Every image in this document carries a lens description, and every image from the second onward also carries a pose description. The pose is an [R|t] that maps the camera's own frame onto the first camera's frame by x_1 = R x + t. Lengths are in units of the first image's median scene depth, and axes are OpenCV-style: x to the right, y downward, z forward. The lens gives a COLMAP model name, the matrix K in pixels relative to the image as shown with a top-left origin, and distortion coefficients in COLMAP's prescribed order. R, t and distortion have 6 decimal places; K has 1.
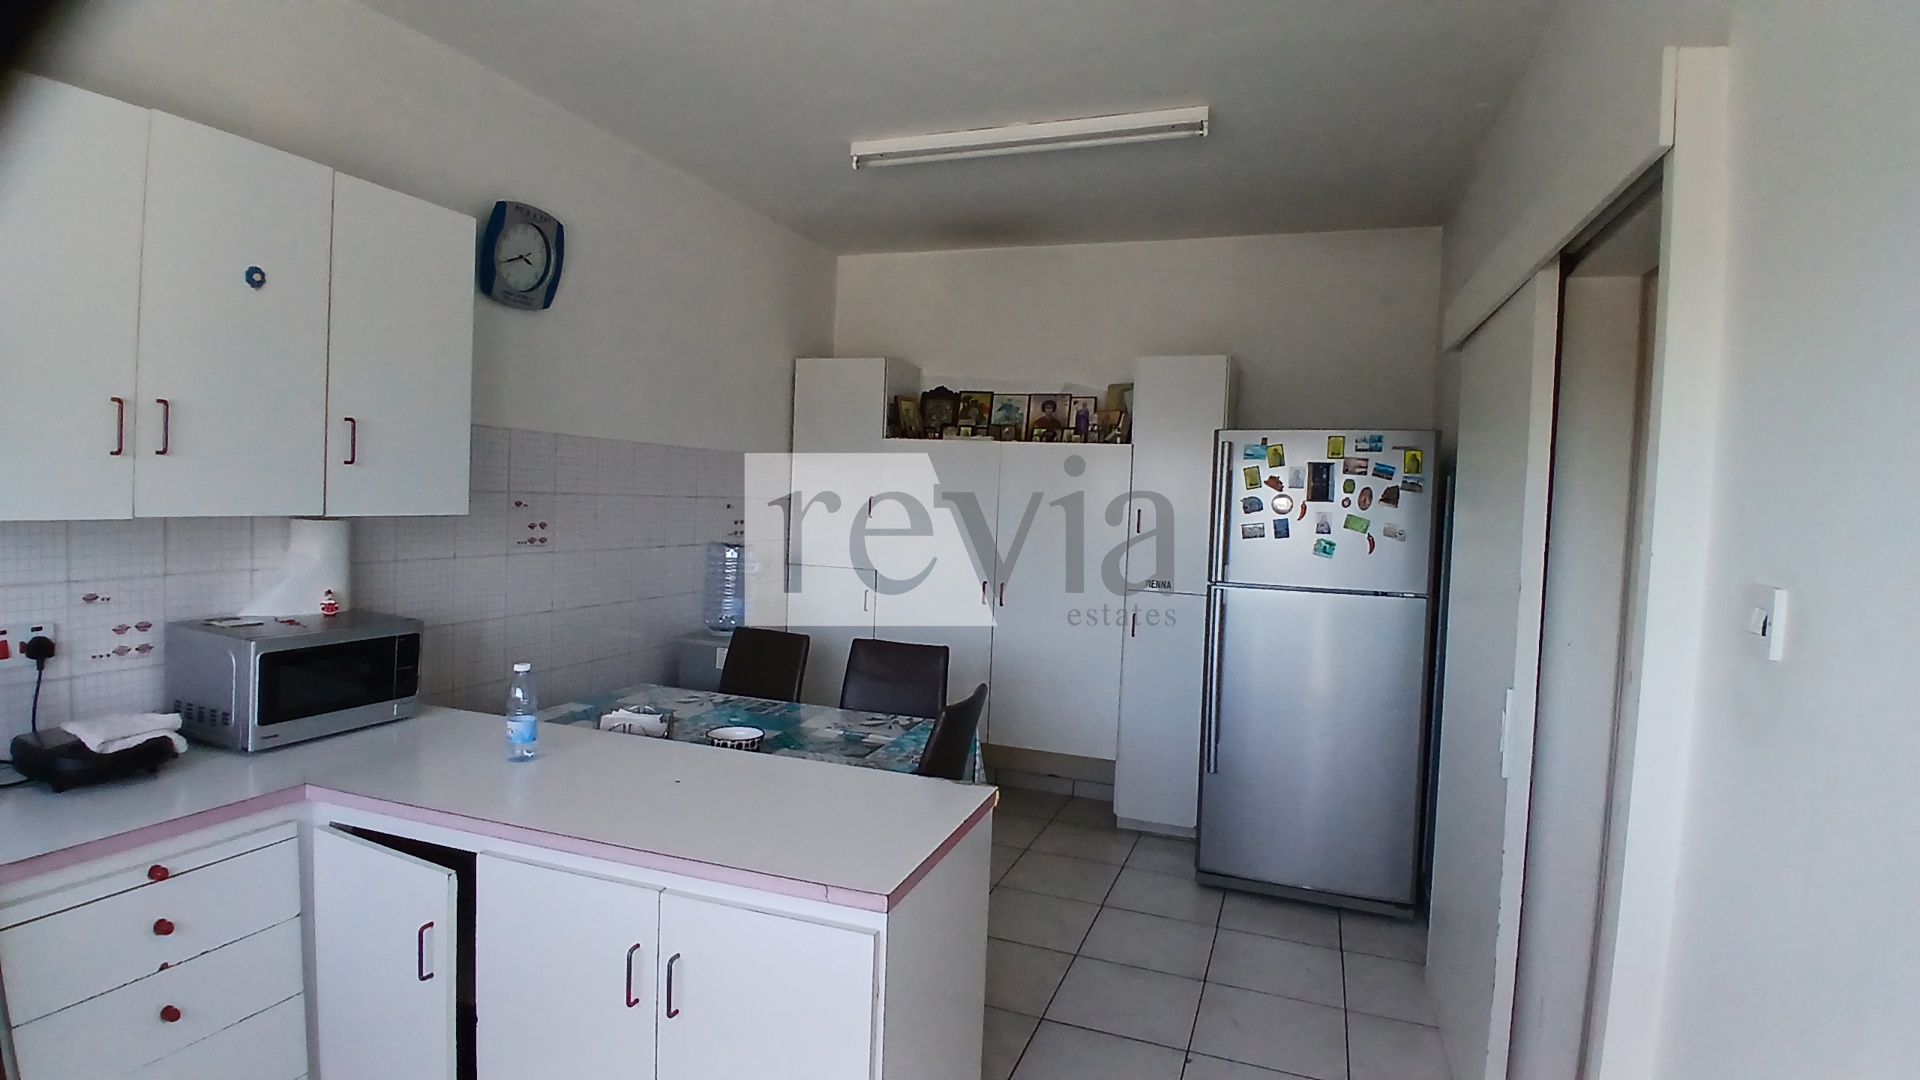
lens RADIAL K [[949.9, 0, 960.0], [0, 949.9, 540.0], [0, 0, 1]] dist [-0.052435, -0.000675]
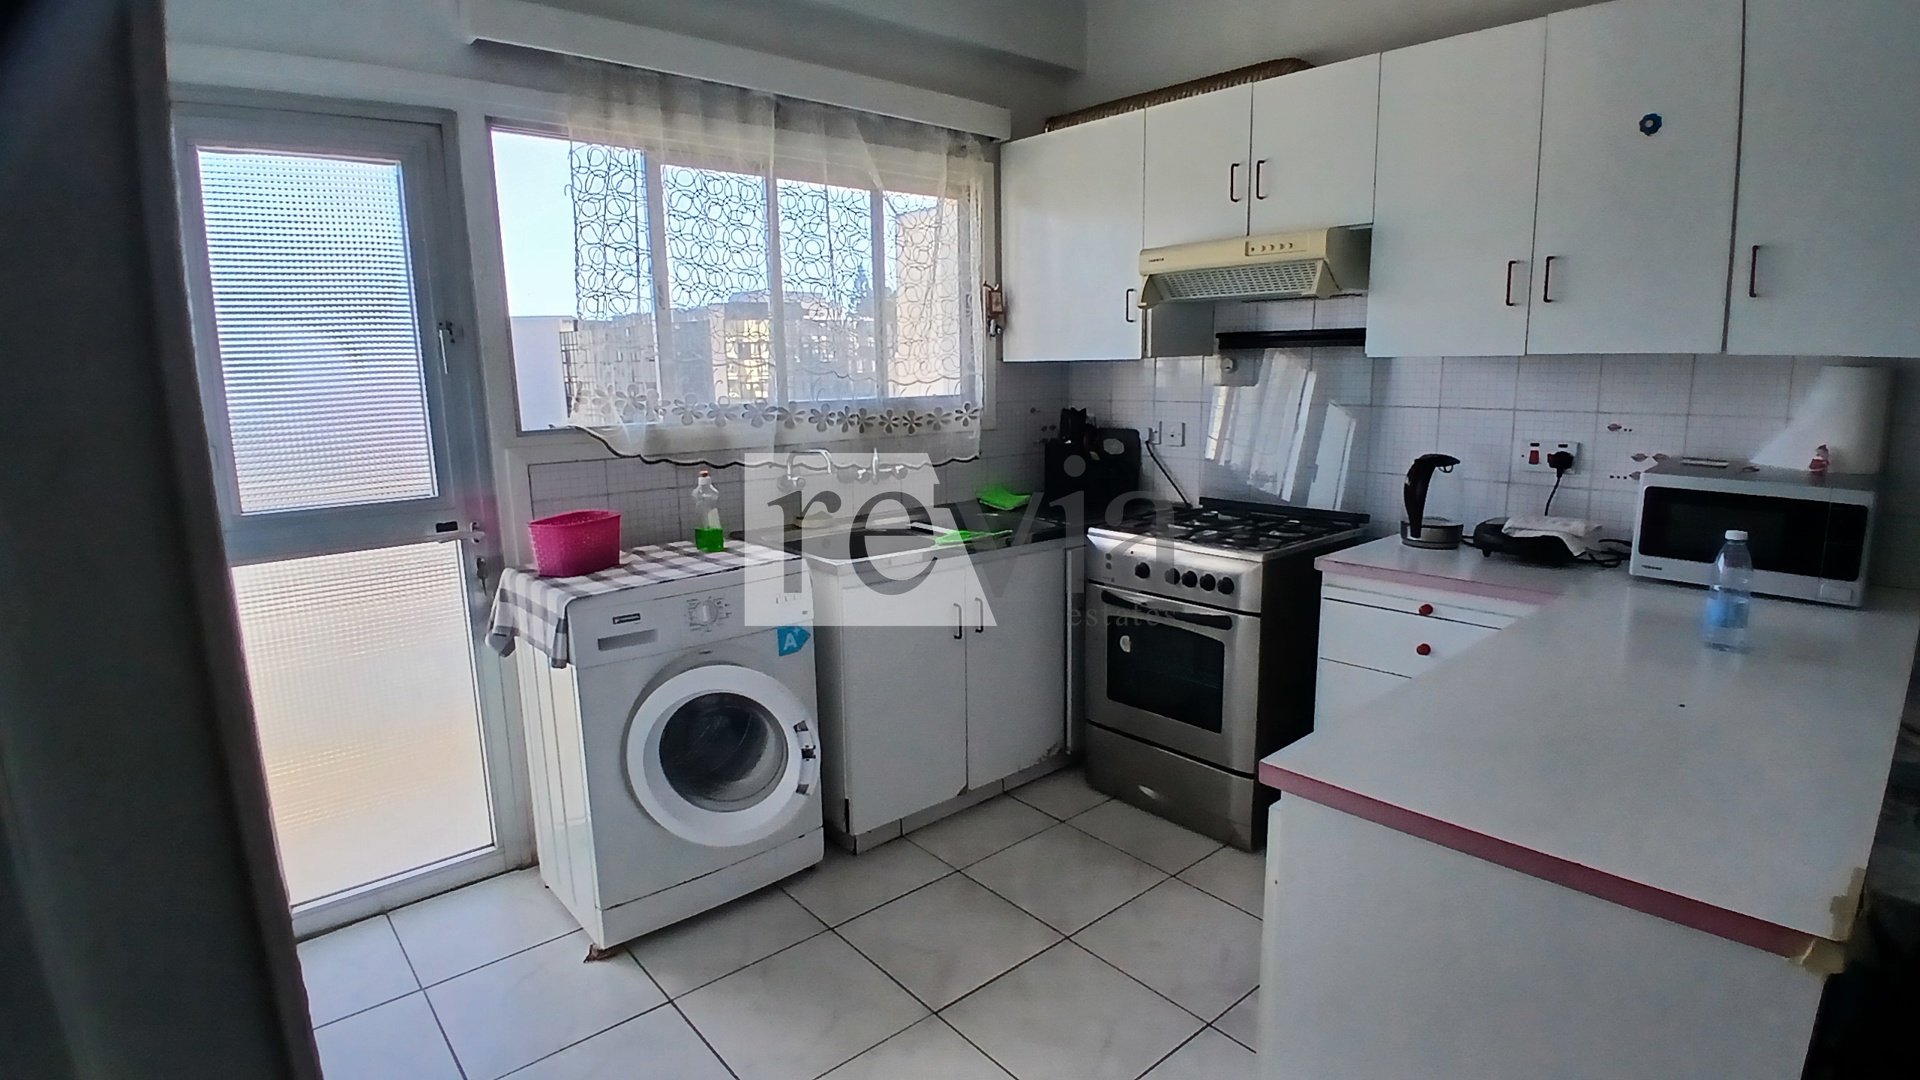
lens RADIAL K [[949.9, 0, 960.0], [0, 949.9, 540.0], [0, 0, 1]] dist [-0.052435, -0.000675]
pose [[-0.485015, 0.135159, -0.863998, 0.578827], [-0.033048, 0.984446, 0.172554, 0.028196], [0.873881, 0.112245, -0.473004, 0.855290]]
